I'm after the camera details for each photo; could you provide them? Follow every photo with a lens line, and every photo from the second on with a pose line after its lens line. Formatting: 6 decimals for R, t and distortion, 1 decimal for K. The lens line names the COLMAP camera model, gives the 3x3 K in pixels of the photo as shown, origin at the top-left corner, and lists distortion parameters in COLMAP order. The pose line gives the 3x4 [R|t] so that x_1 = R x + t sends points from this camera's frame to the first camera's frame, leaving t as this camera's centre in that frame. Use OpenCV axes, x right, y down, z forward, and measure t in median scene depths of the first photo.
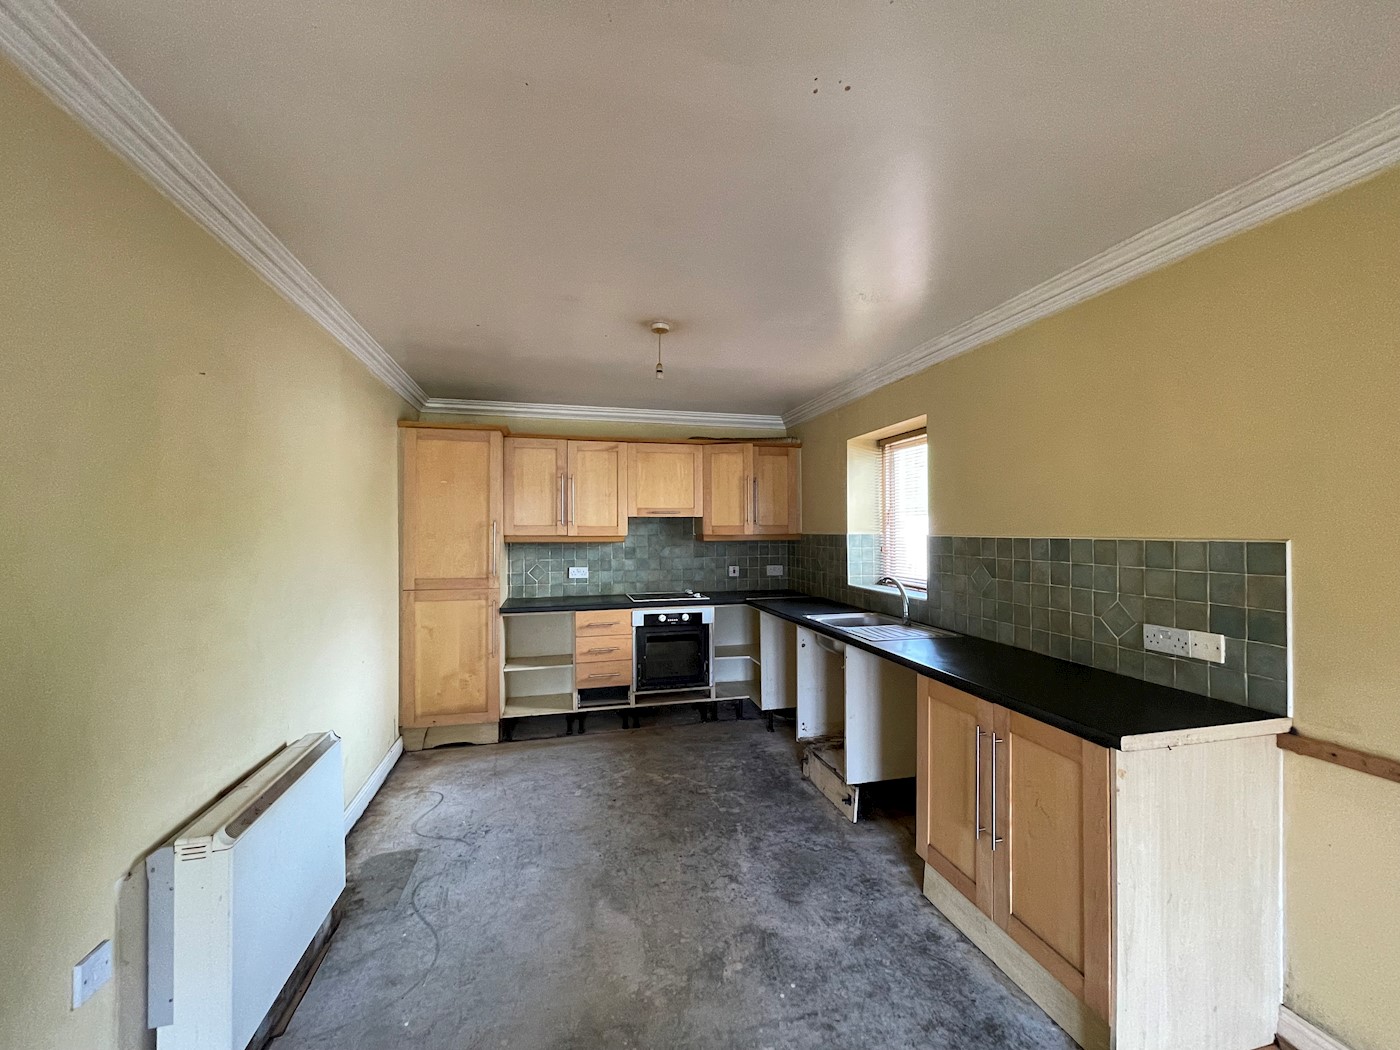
lens RADIAL K [[563.2, 0, 695.8], [0, 563.2, 527.0], [0, 0, 1]] dist [-0.000710, 0.000600]
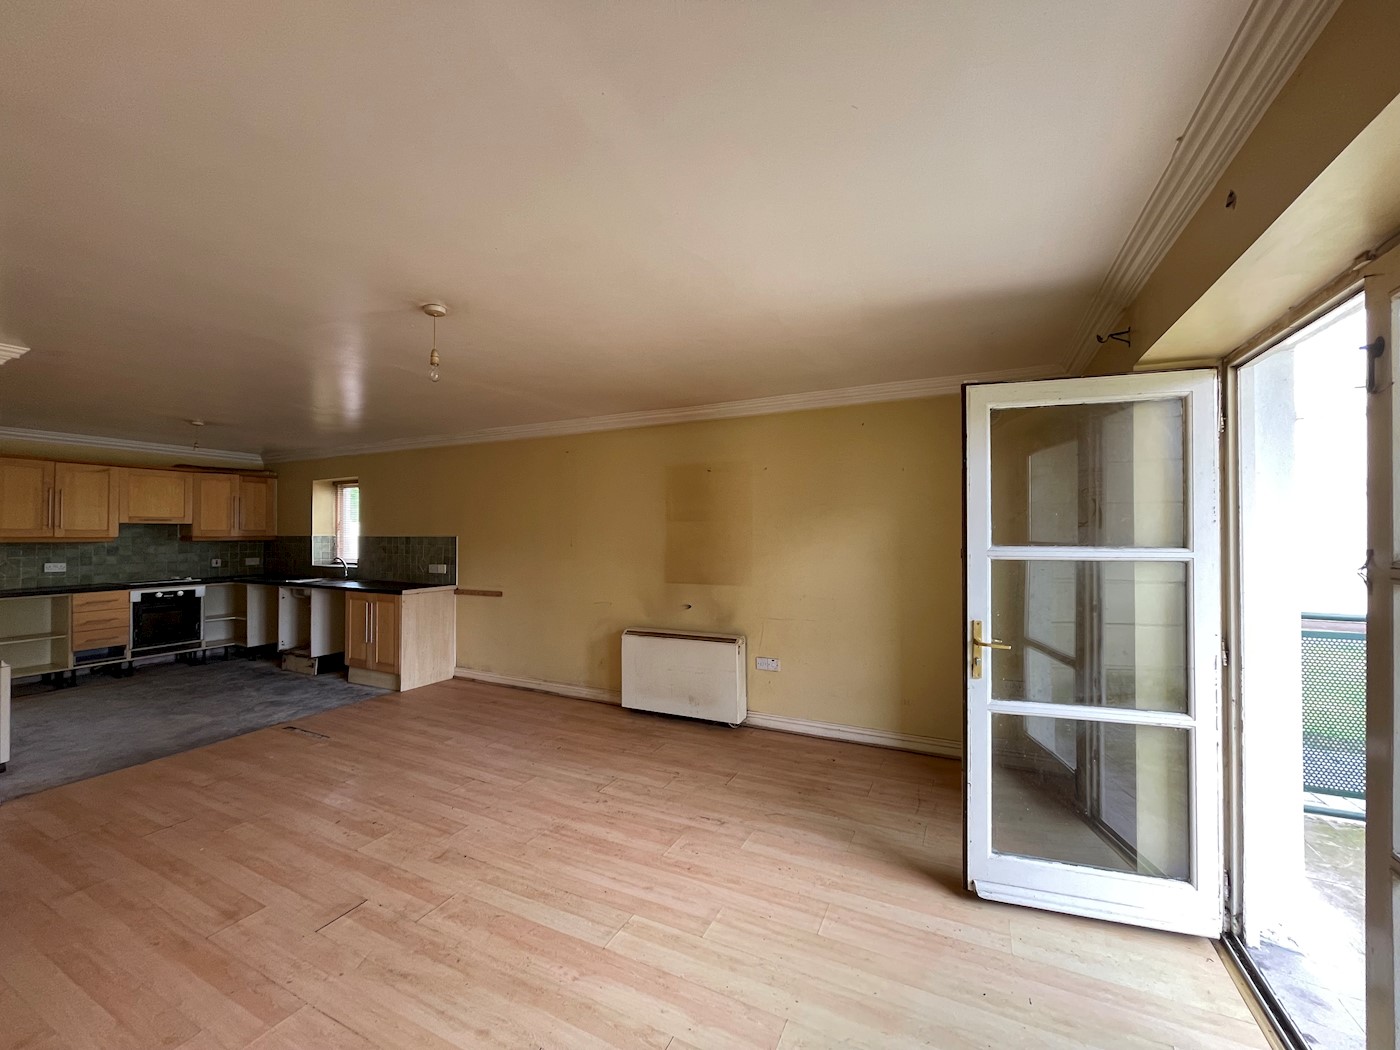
lens RADIAL K [[563.2, 0, 698.4], [0, 563.2, 526.4], [0, 0, 1]] dist [-0.000710, 0.000600]
pose [[0.645437, 0.011827, 0.763722, -0.302320], [-0.004890, 0.999924, -0.011352, -0.001450], [-0.763798, 0.003593, 0.645445, -1.080844]]
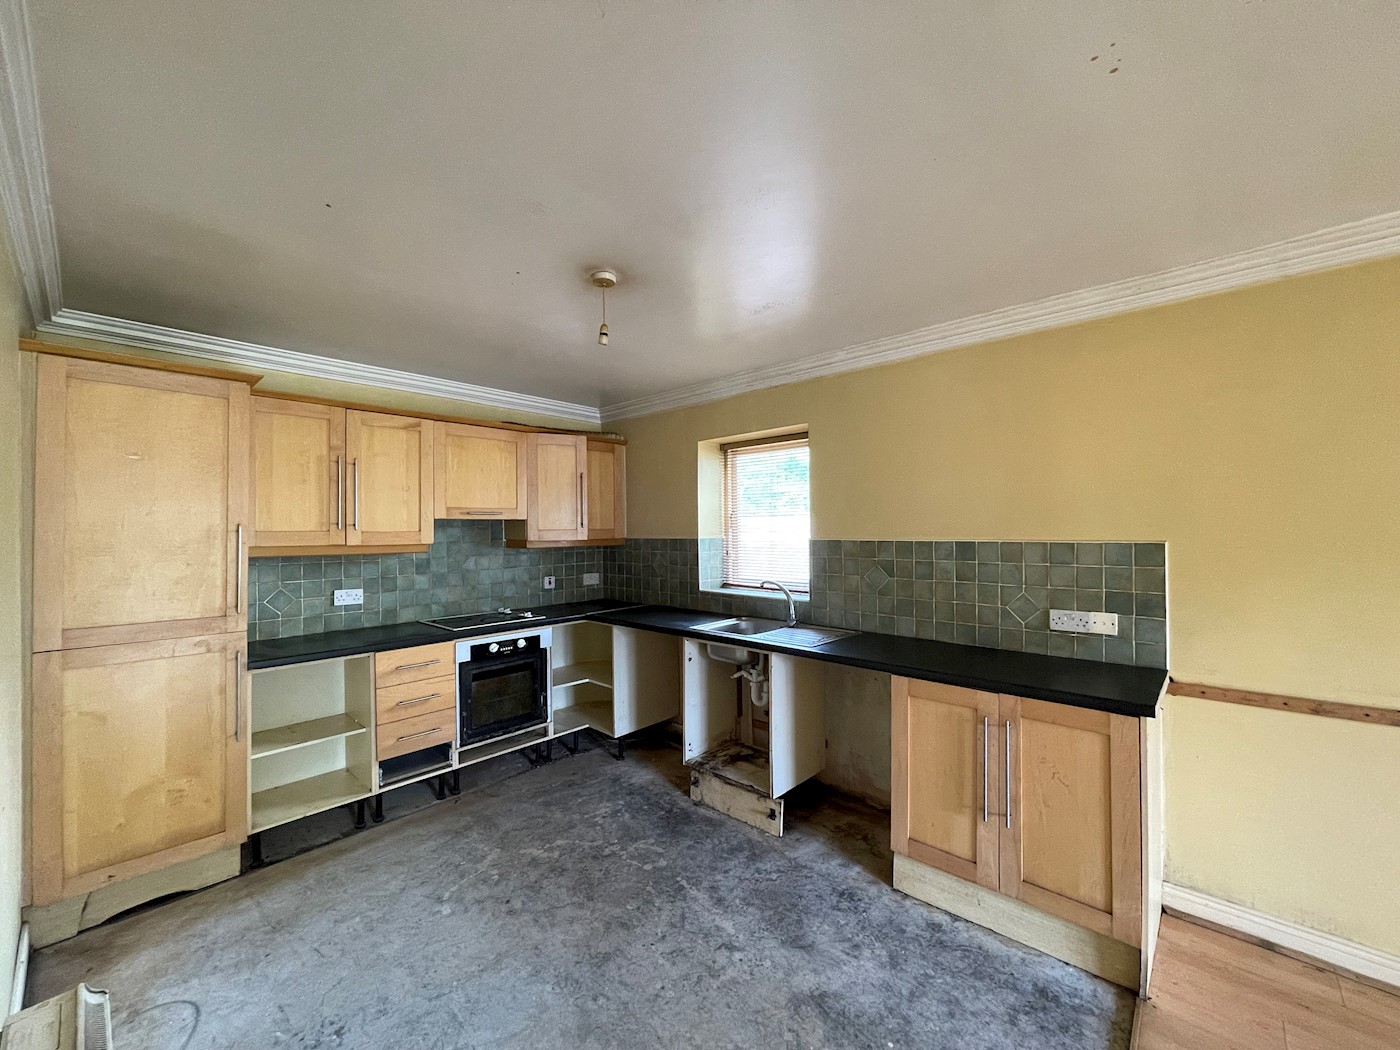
lens RADIAL K [[563.2, 0, 691.7], [0, 563.2, 528.2], [0, 0, 1]] dist [-0.000710, 0.000600]
pose [[0.838845, -0.002451, 0.544364, -0.289472], [0.003189, 0.999995, -0.000411, -0.004964], [-0.544360, 0.002081, 0.838849, 0.207502]]
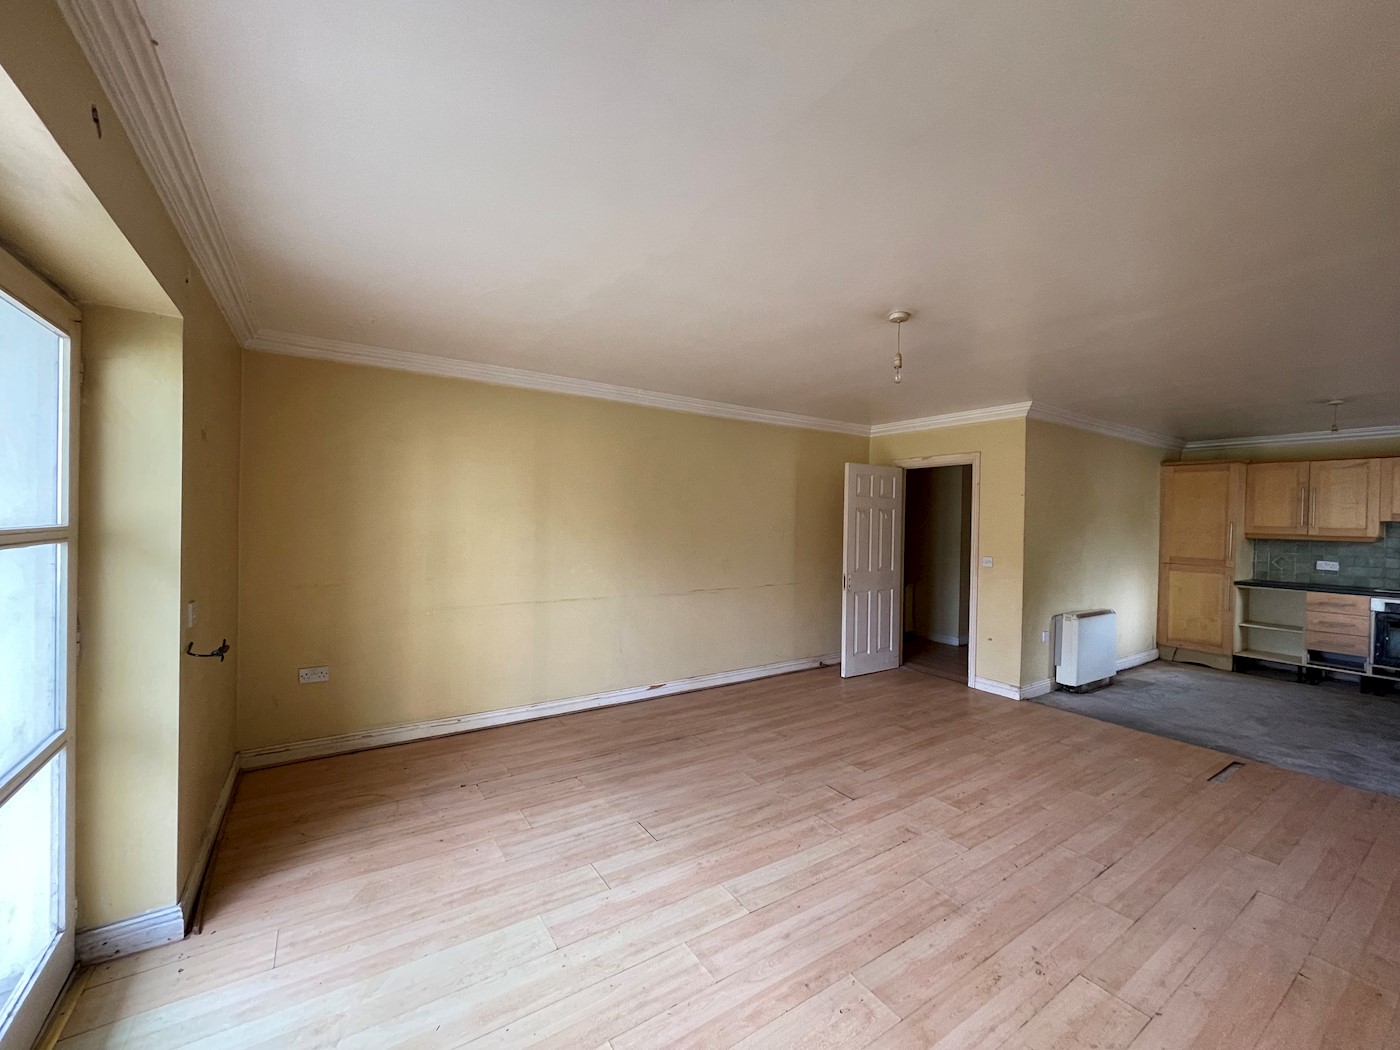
lens RADIAL K [[563.2, 0, 698.9], [0, 563.2, 524.7], [0, 0, 1]] dist [-0.000710, 0.000600]
pose [[0.331371, 0.021150, -0.943263, 0.624138], [-0.017889, 0.999710, 0.016131, -0.004842], [0.943331, 0.011529, 0.331653, -0.891367]]
